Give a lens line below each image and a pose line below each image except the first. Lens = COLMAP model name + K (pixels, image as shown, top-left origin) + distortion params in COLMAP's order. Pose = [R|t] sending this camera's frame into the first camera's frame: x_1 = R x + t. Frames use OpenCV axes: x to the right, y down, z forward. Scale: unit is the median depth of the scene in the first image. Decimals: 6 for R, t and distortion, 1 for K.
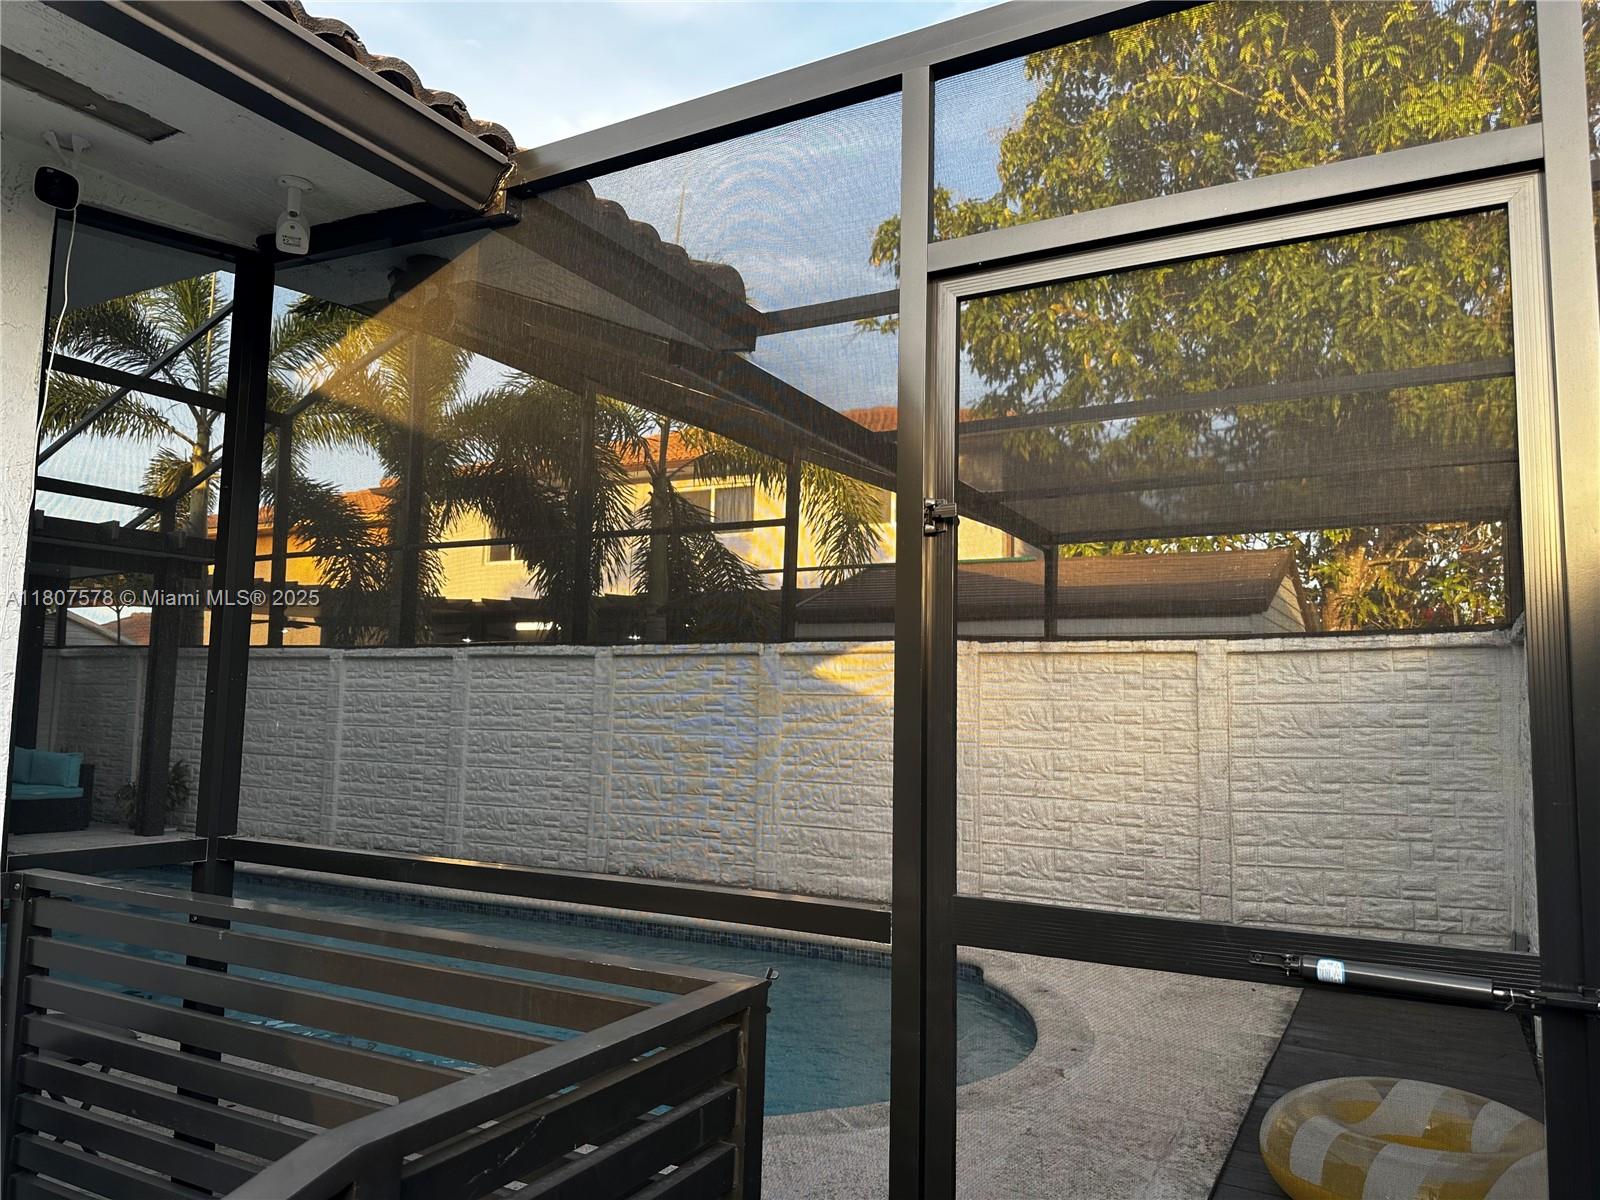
lens RADIAL K [[1104.7, 0, 800.0], [0, 1104.7, 600.0], [0, 0, 1]] dist [0.162447, -0.318706]
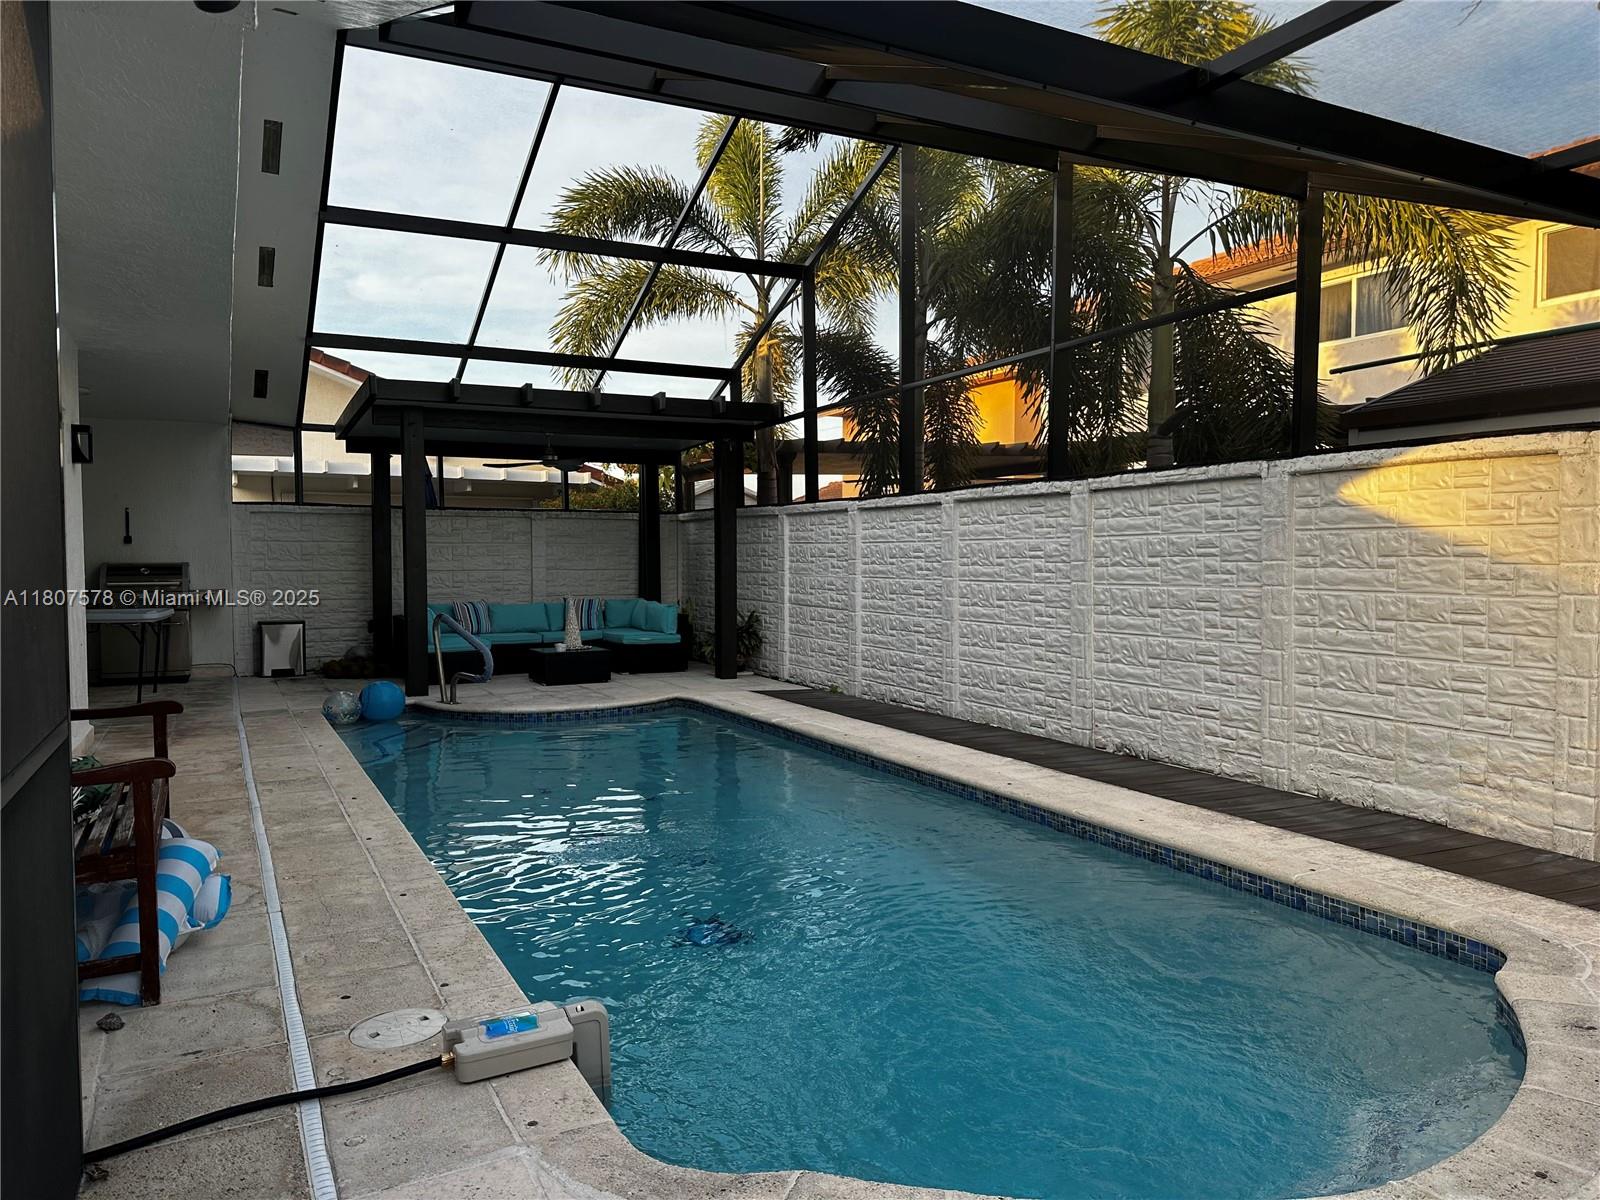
lens RADIAL K [[1104.7, 0, 800.0], [0, 1104.7, 600.0], [0, 0, 1]] dist [0.162447, -0.318706]
pose [[0.824354, -0.000664, -0.566074, 0.123325], [0.075814, 0.991120, 0.109243, 0.024239], [0.560974, -0.132972, 0.817084, 0.200211]]
